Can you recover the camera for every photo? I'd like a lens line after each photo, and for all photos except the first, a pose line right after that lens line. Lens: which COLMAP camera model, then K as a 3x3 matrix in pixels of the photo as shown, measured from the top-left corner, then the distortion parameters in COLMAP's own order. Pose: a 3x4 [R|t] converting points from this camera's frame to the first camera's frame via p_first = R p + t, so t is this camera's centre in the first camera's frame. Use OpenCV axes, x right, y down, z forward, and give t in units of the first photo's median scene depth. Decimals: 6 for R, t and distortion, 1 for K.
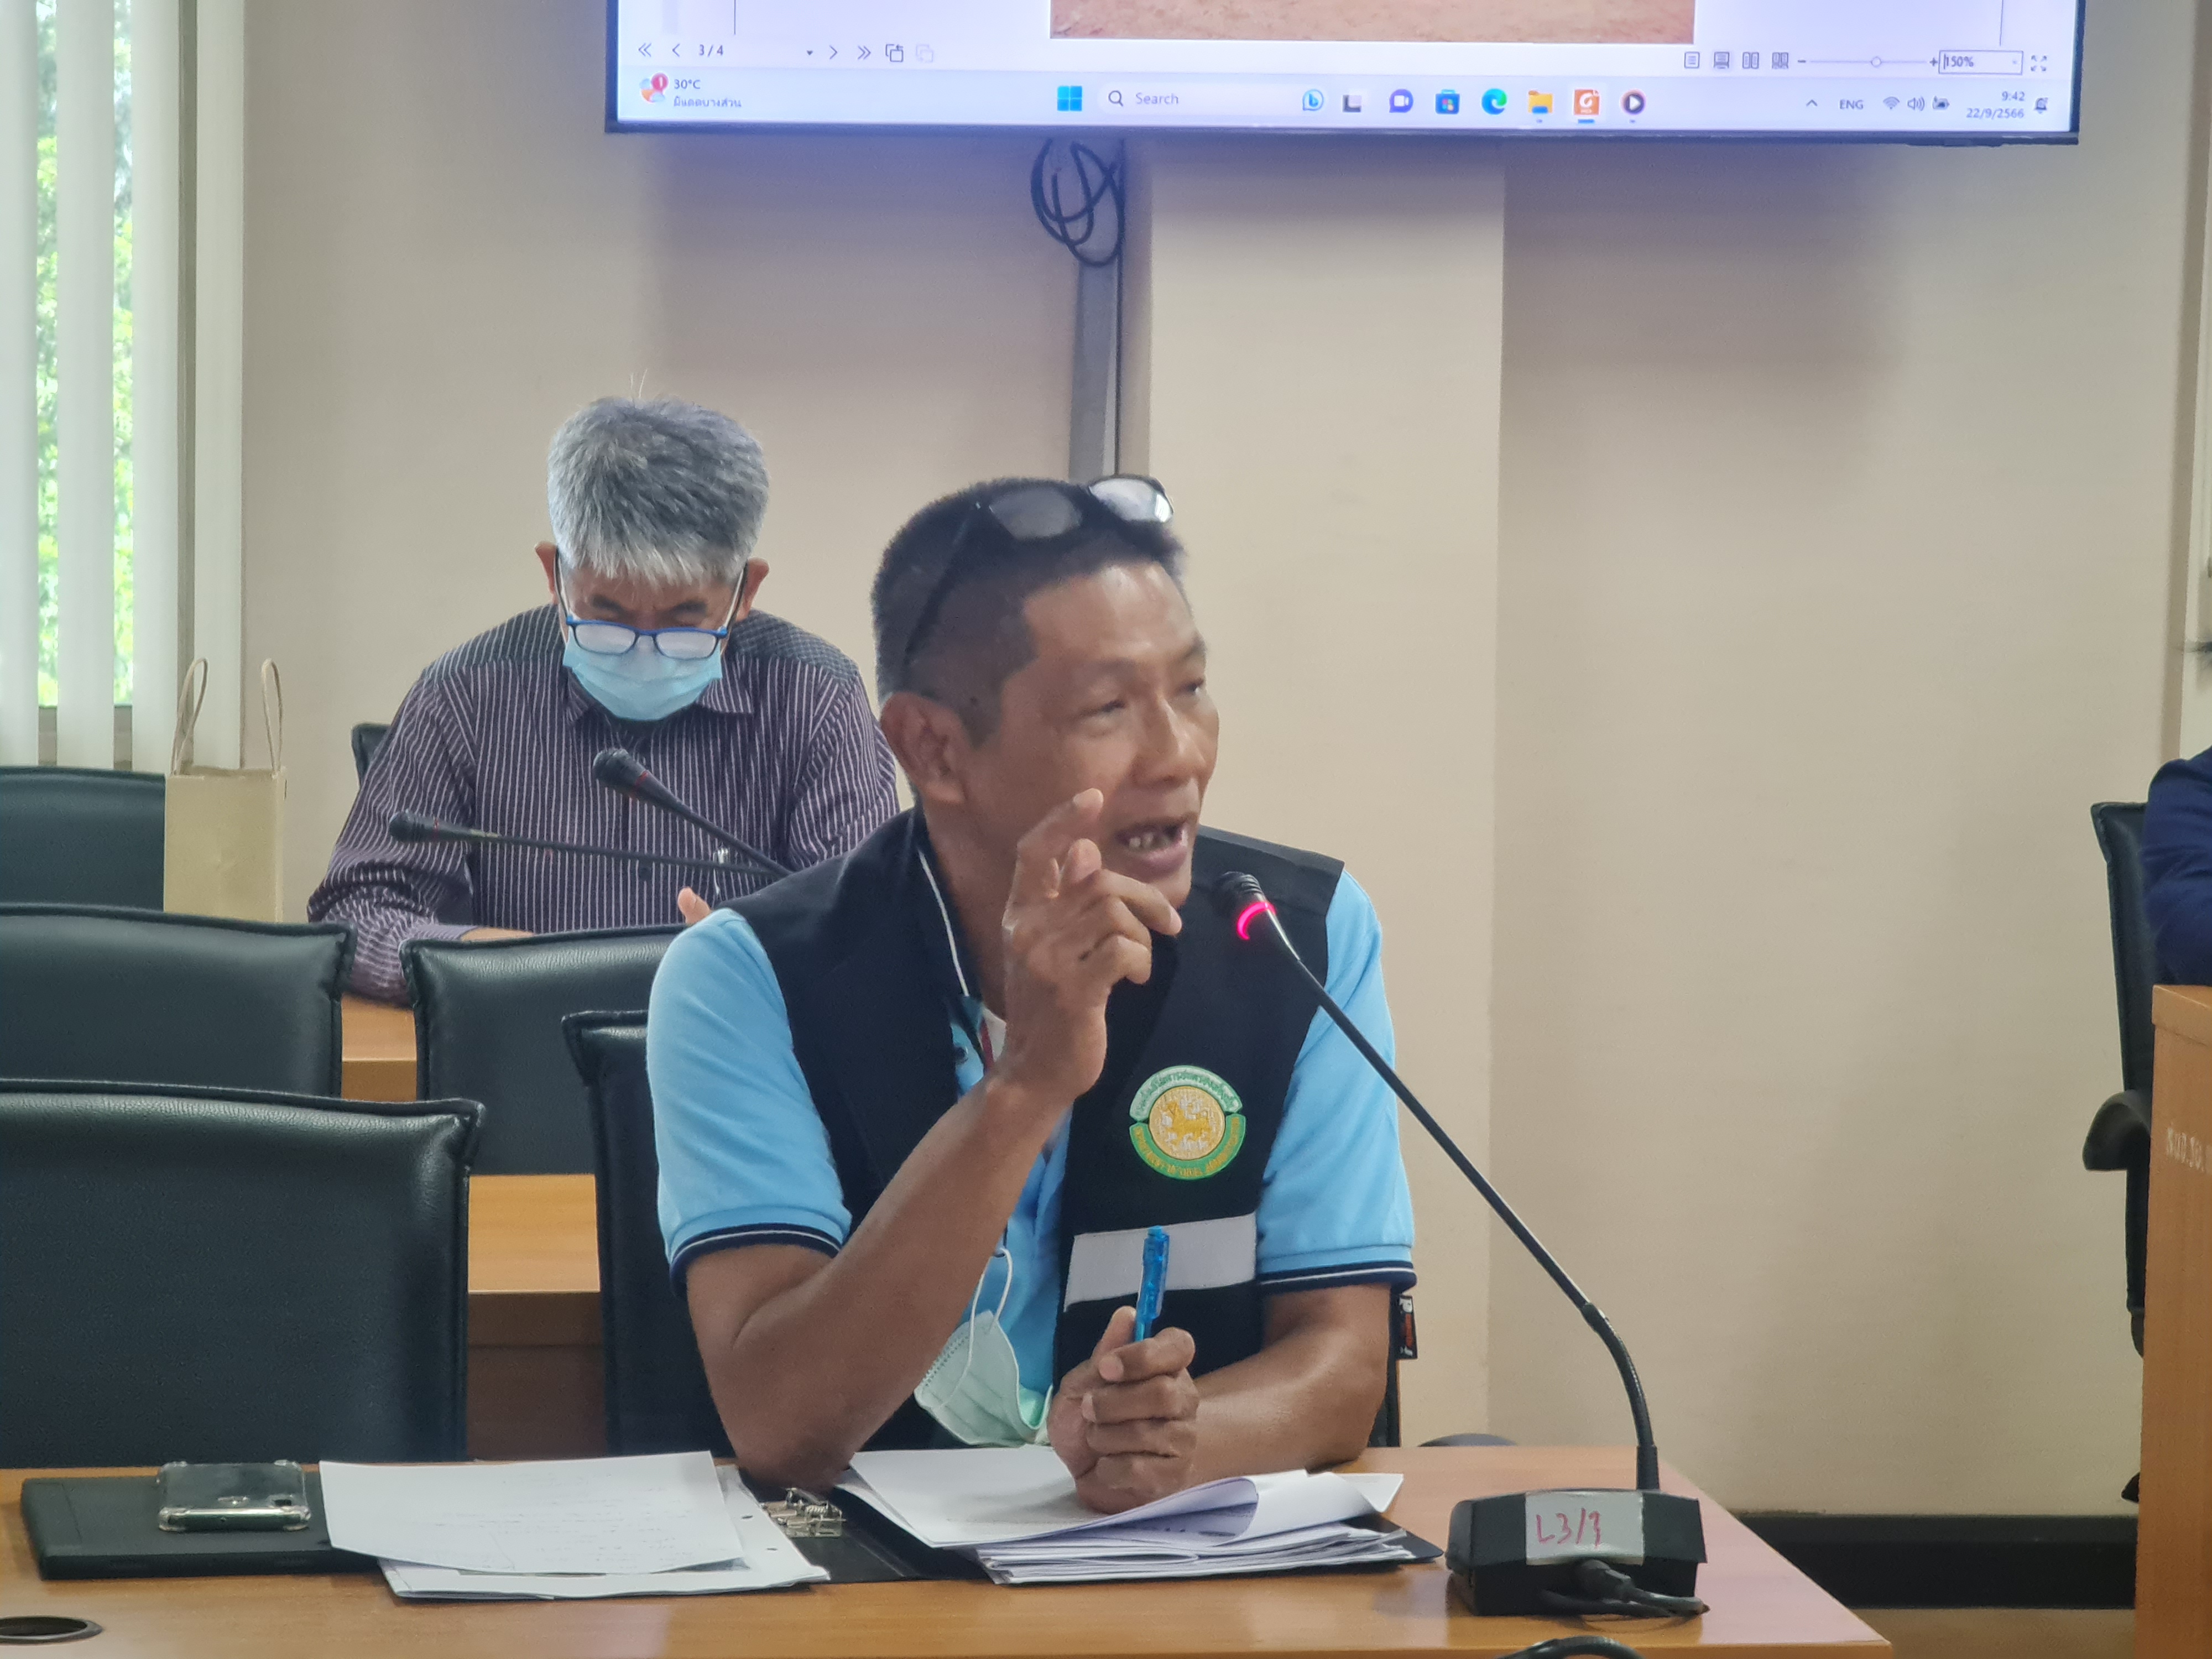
lens RADIAL K [[7922.5, 0, 1105.4], [0, 7922.5, 839.0], [0, 0, 1]] dist [9.204229, 0.346545]
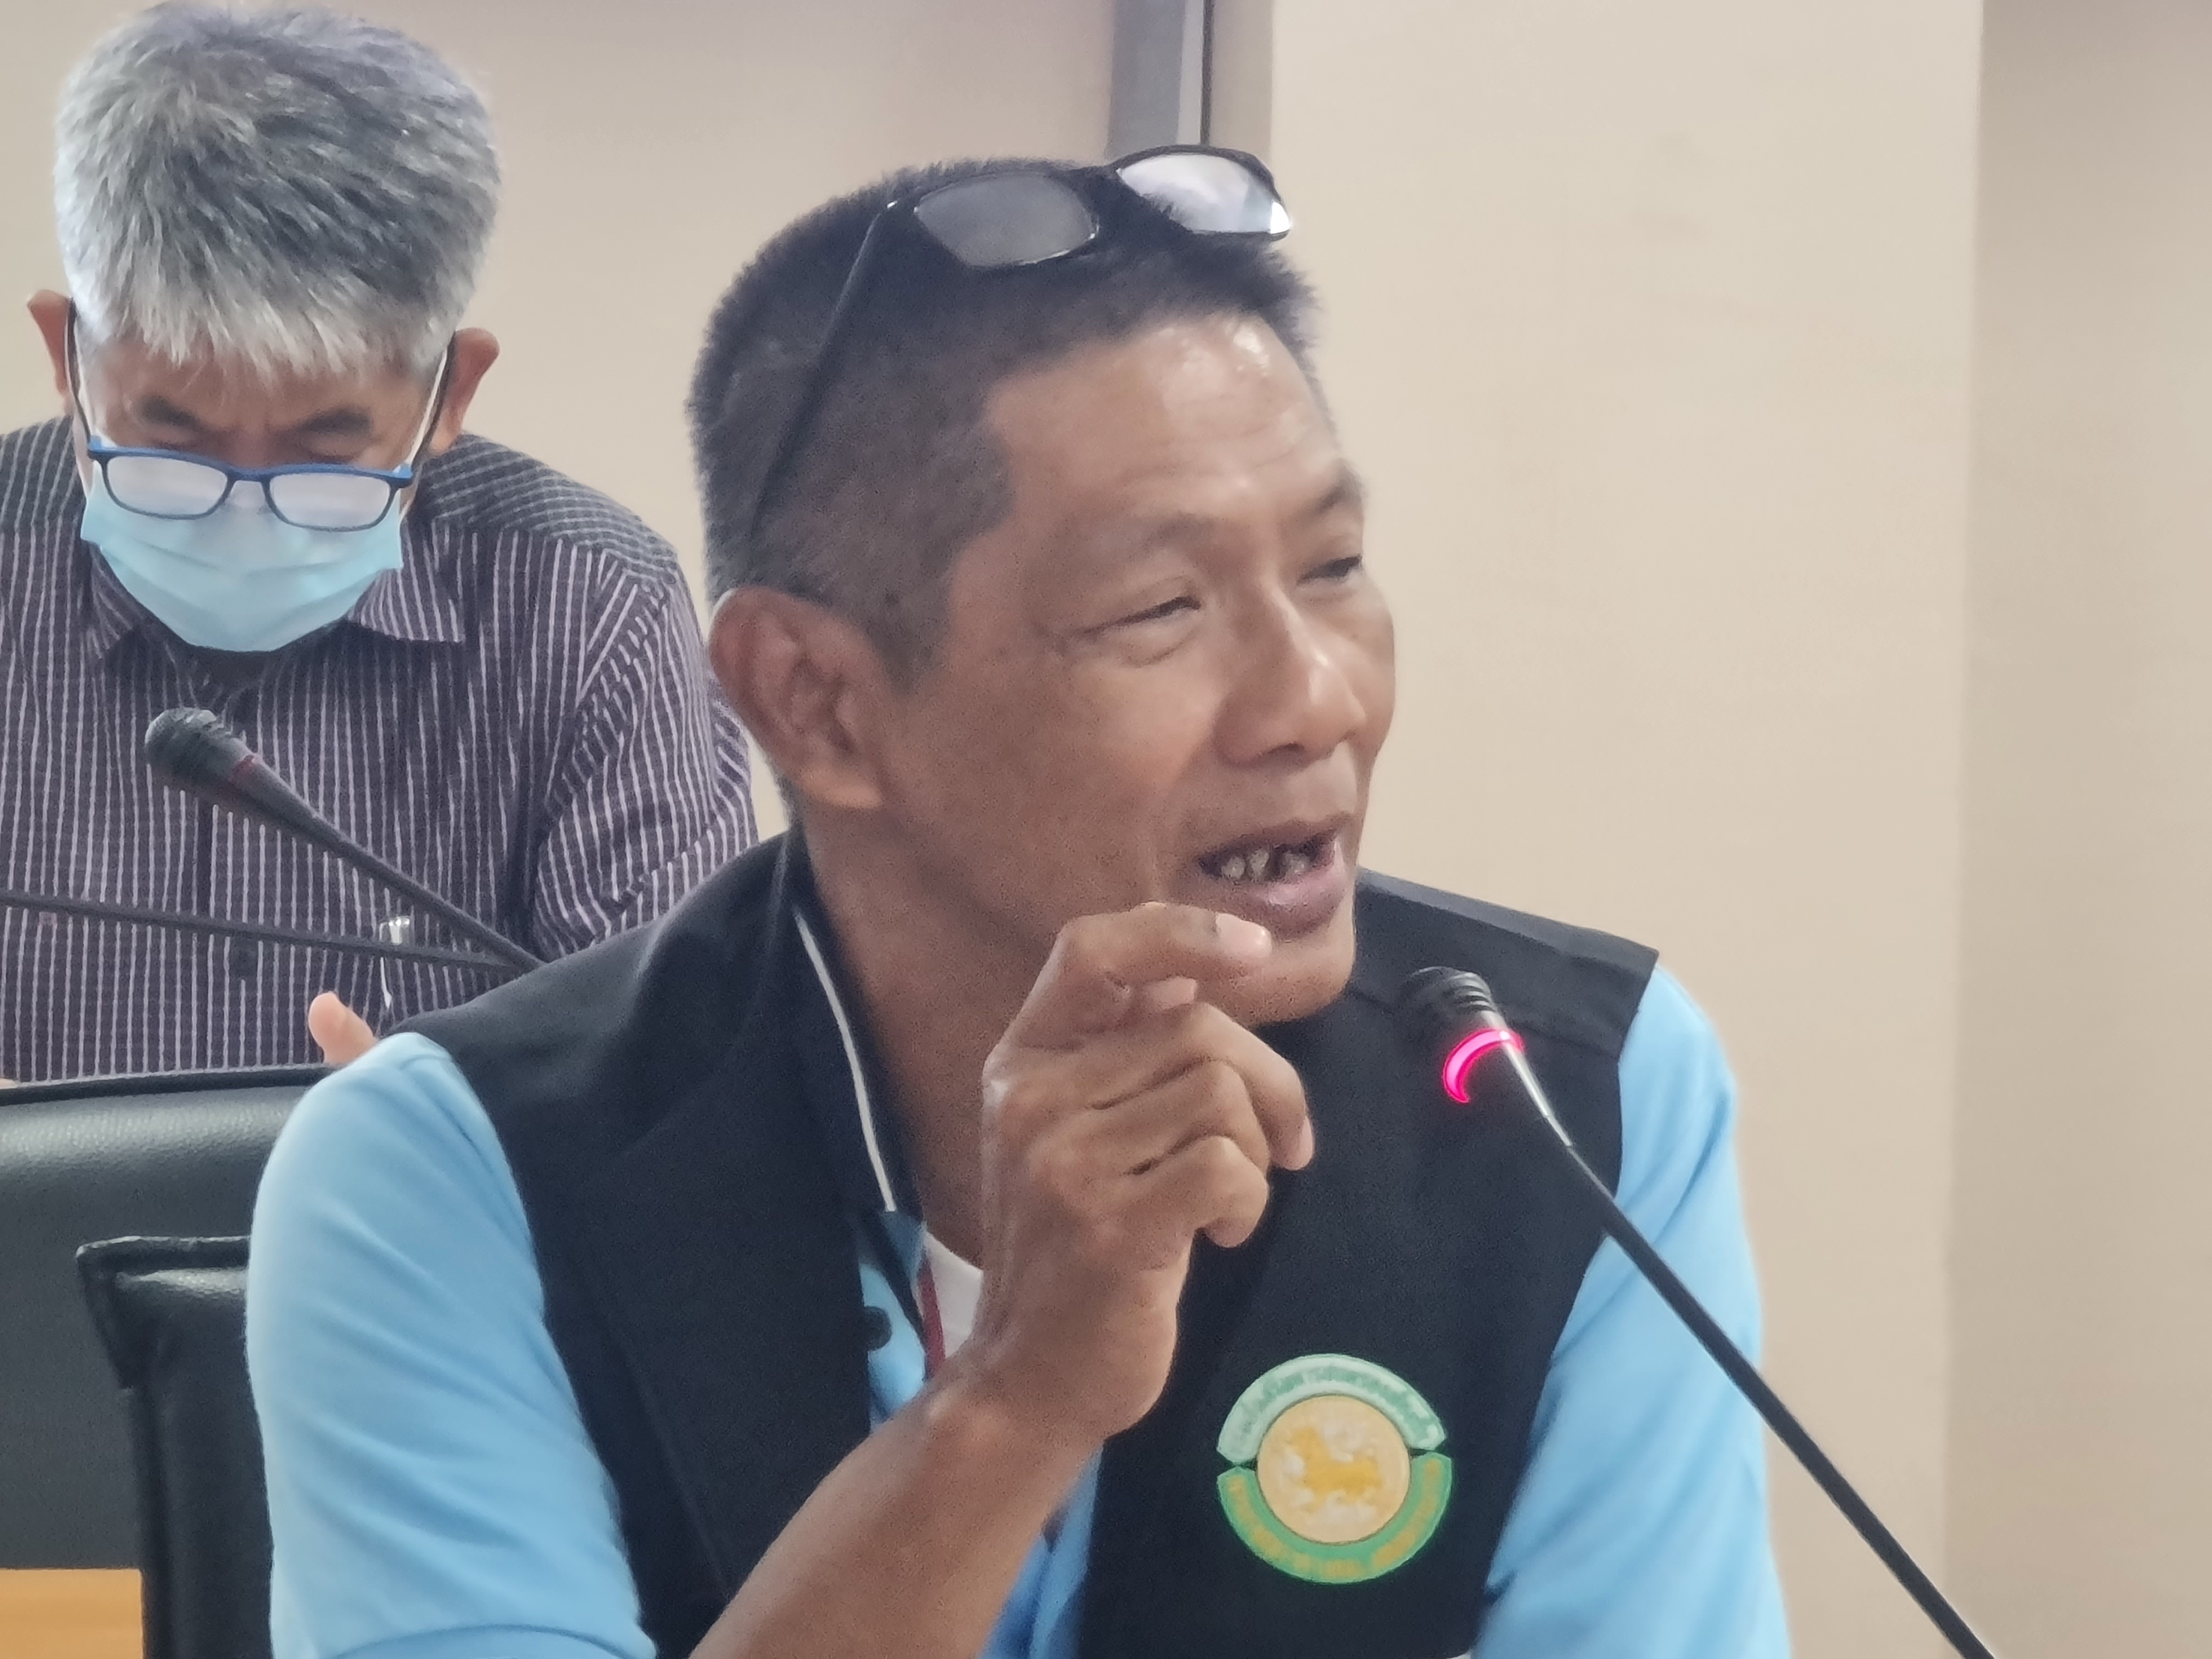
lens RADIAL K [[7967.0, 0, 1107.3], [0, 7967.0, 825.2], [0, 0, 1]] dist [1.944064, 3.547844]
pose [[0.999448, 0.007471, 0.032360, -0.020306], [-0.009194, 0.998530, 0.053424, -0.030809], [-0.031913, -0.053692, 0.998047, 0.508209]]
